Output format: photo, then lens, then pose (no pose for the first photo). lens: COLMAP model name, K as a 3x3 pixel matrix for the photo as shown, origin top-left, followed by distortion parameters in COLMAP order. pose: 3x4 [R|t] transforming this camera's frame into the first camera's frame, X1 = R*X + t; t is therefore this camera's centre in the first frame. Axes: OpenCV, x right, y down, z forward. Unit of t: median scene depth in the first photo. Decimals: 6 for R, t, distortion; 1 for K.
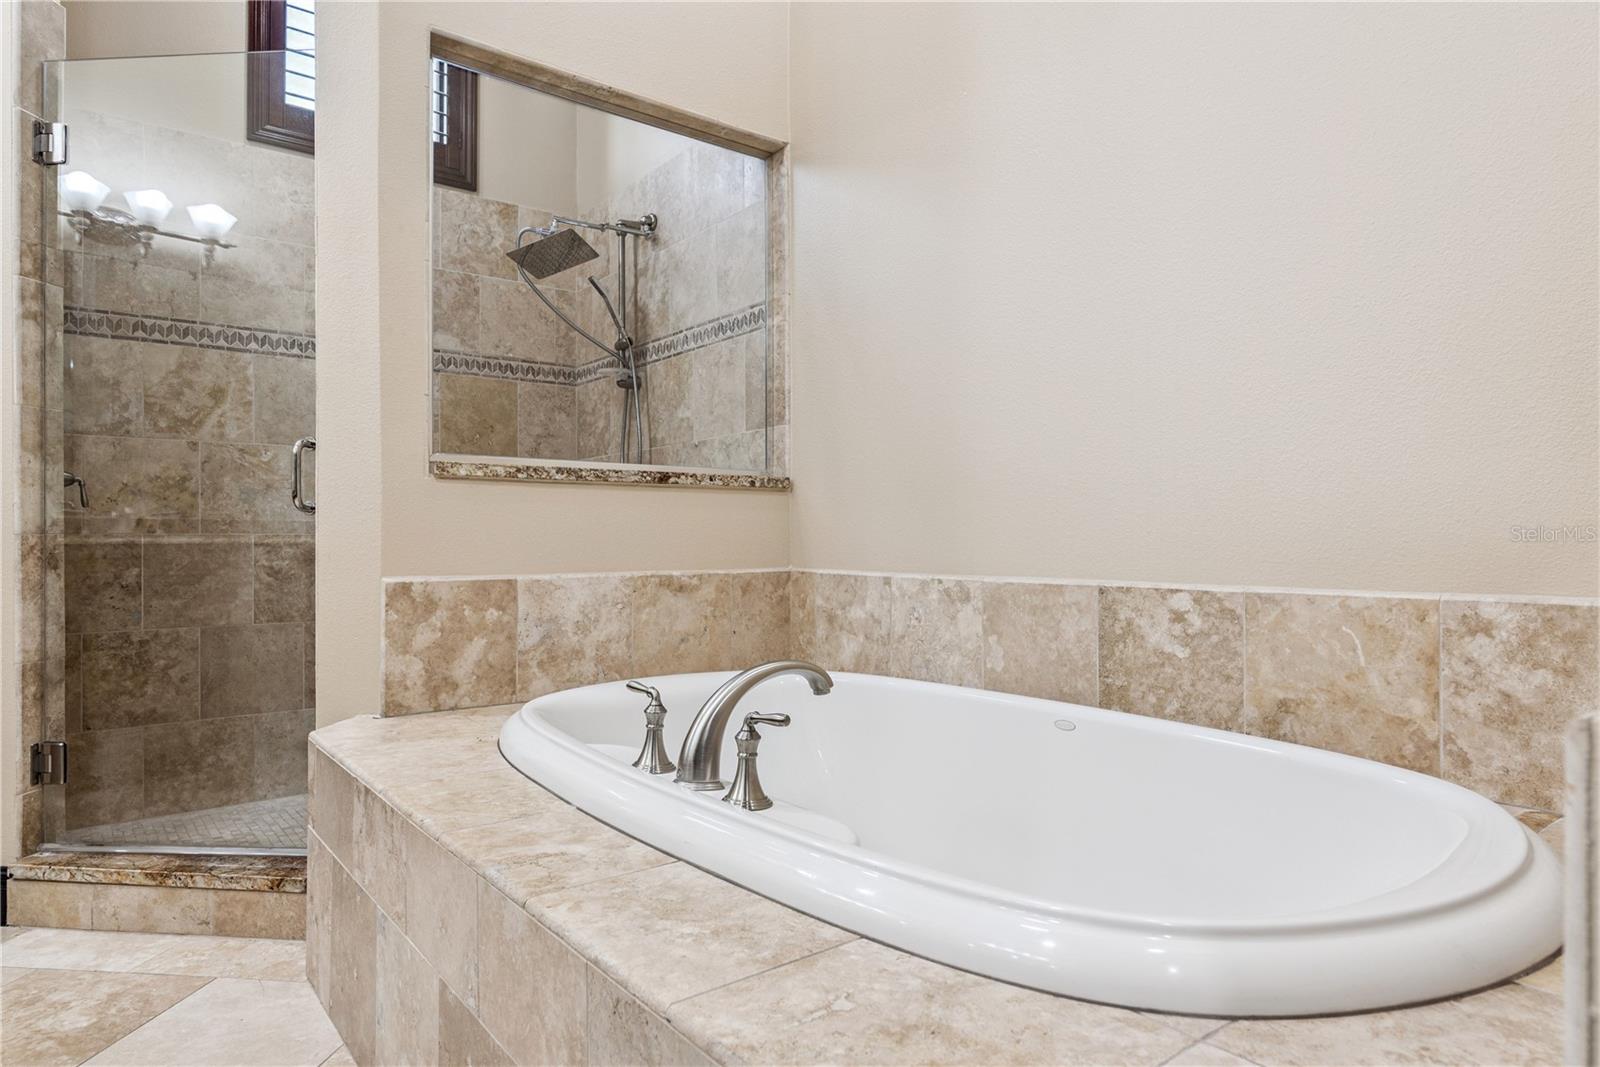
lens RADIAL K [[940.8, 0, 800.0], [0, 940.8, 533.5], [0, 0, 1]] dist [0.001676, -0.000928]
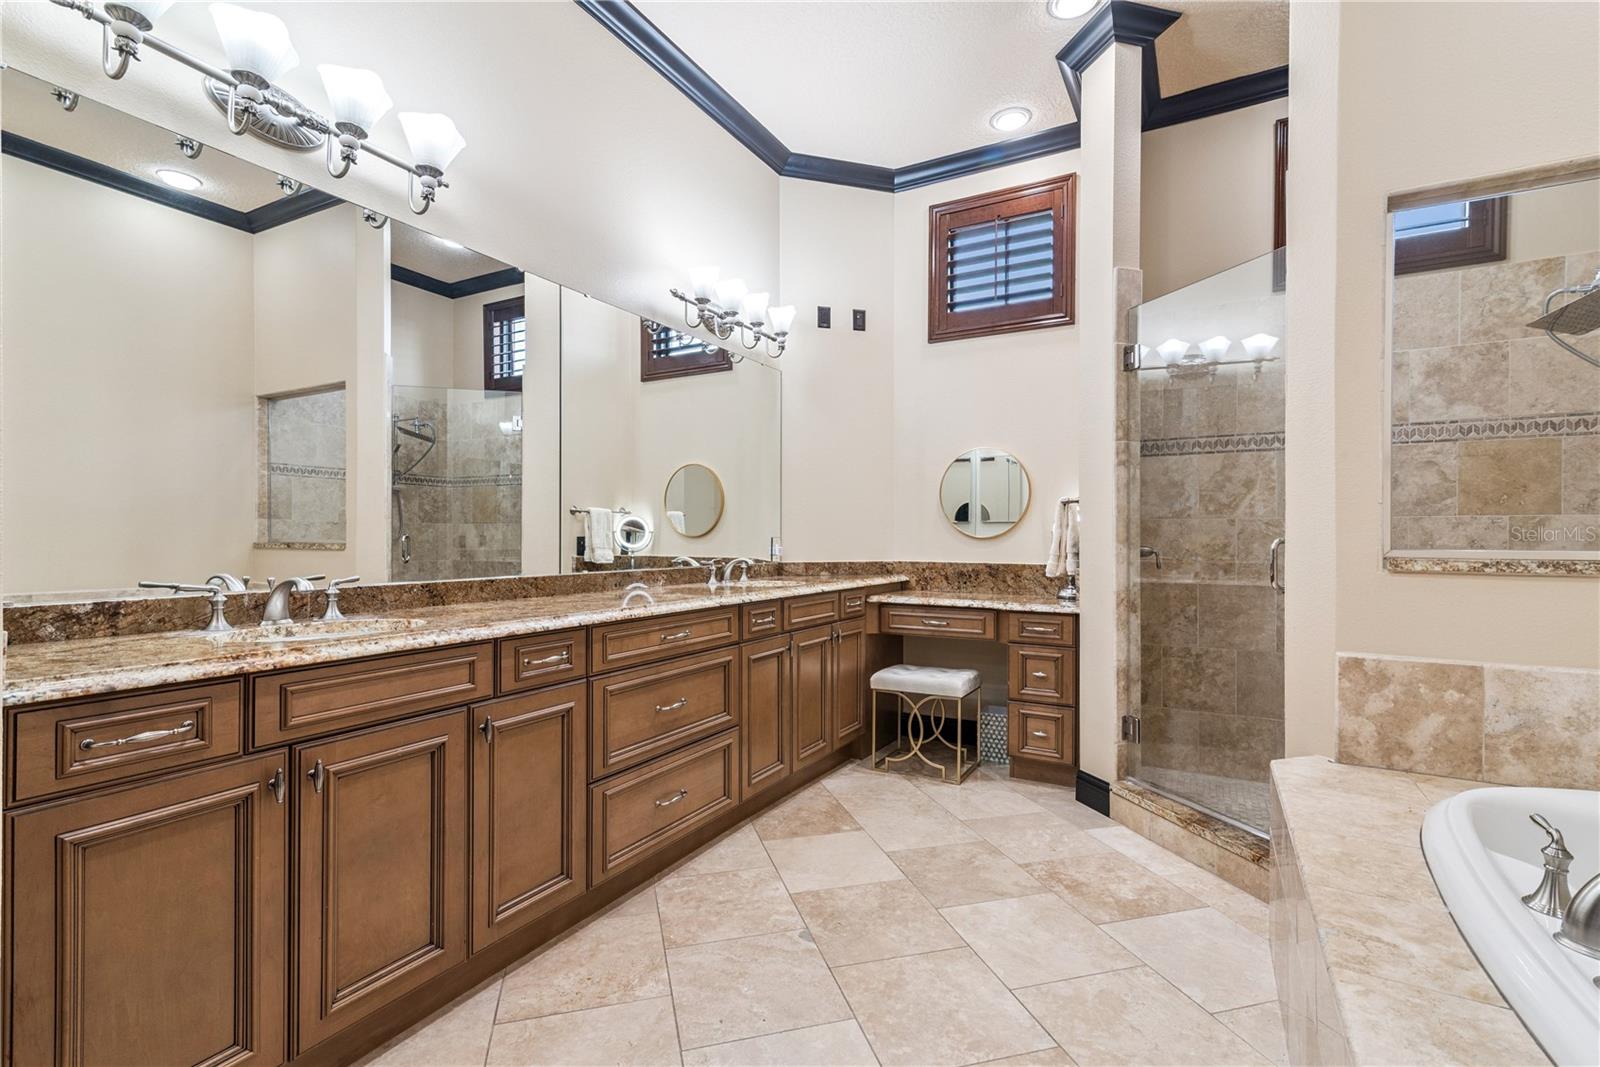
lens RADIAL K [[729.3, 0, 796.8], [0, 729.3, 539.8], [0, 0, 1]] dist [0.011464, -0.000030]
pose [[0.382814, 0.005961, -0.923806, 0.171657], [0.000883, 0.999976, 0.006819, -0.100645], [0.923825, -0.003426, 0.382800, -0.043740]]
